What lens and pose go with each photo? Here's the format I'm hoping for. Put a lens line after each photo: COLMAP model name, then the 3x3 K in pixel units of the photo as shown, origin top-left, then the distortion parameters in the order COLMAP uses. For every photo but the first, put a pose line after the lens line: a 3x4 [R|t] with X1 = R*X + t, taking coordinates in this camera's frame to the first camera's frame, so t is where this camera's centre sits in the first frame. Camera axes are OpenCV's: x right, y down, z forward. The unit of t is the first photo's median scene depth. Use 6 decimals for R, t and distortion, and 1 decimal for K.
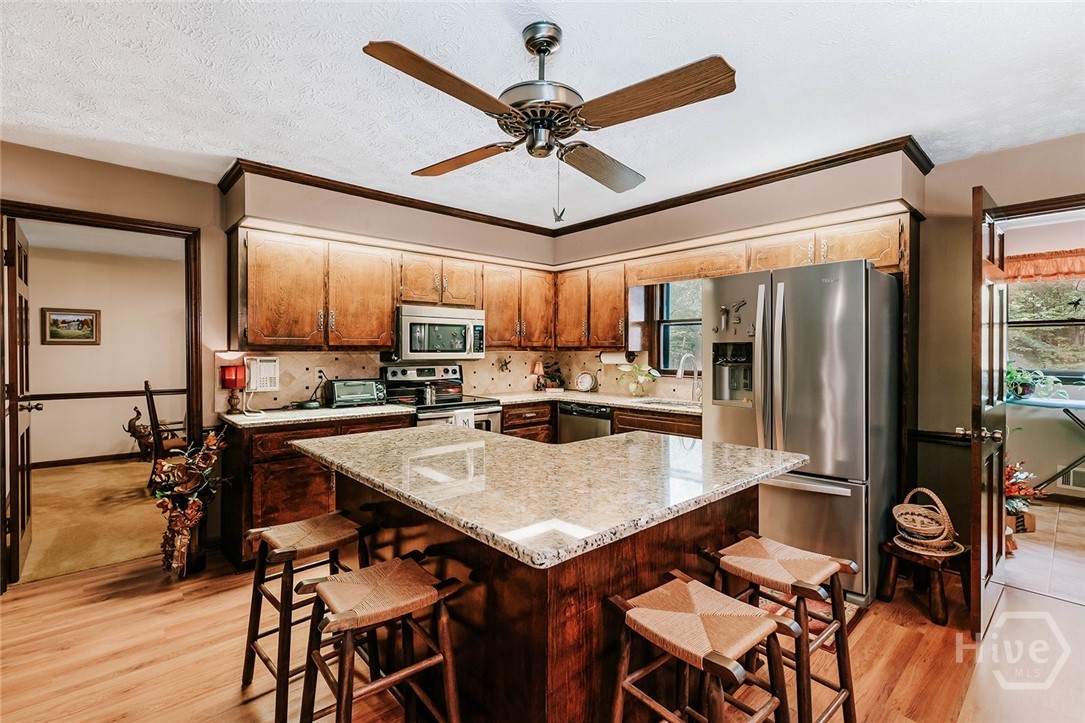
lens RADIAL K [[490.8, 0, 539.7], [0, 490.8, 355.1], [0, 0, 1]] dist [0.004762, 0.000738]
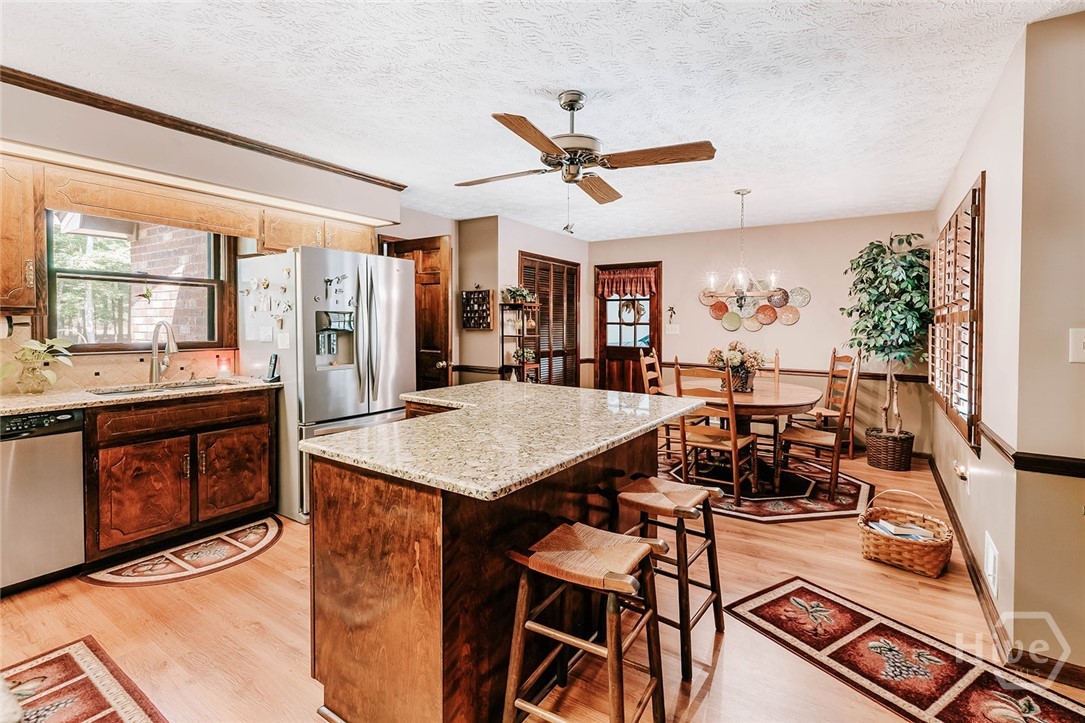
lens RADIAL K [[481.7, 0, 542.6], [0, 481.7, 333.7], [0, 0, 1]] dist [0.001355, 0.000287]
pose [[-0.218759, -0.023984, 0.975484, -0.587121], [-0.001652, 0.999706, 0.024209, -0.002961], [-0.975777, 0.003685, -0.218735, 0.609772]]
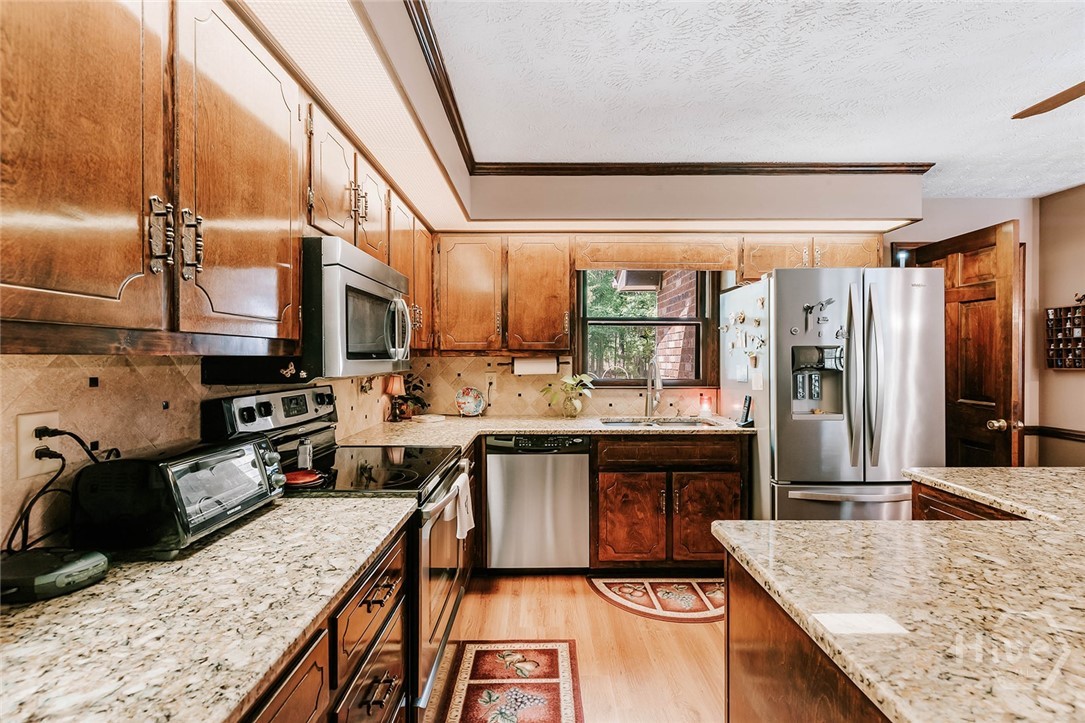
lens RADIAL K [[495.8, 0, 561.5], [0, 495.8, 364.1], [0, 0, 1]] dist [0.002272, 0.000061]
pose [[0.668319, -0.009933, 0.743808, -0.435277], [0.005928, 0.999950, 0.008027, -0.003308], [-0.743851, -0.000955, 0.668345, 0.583820]]
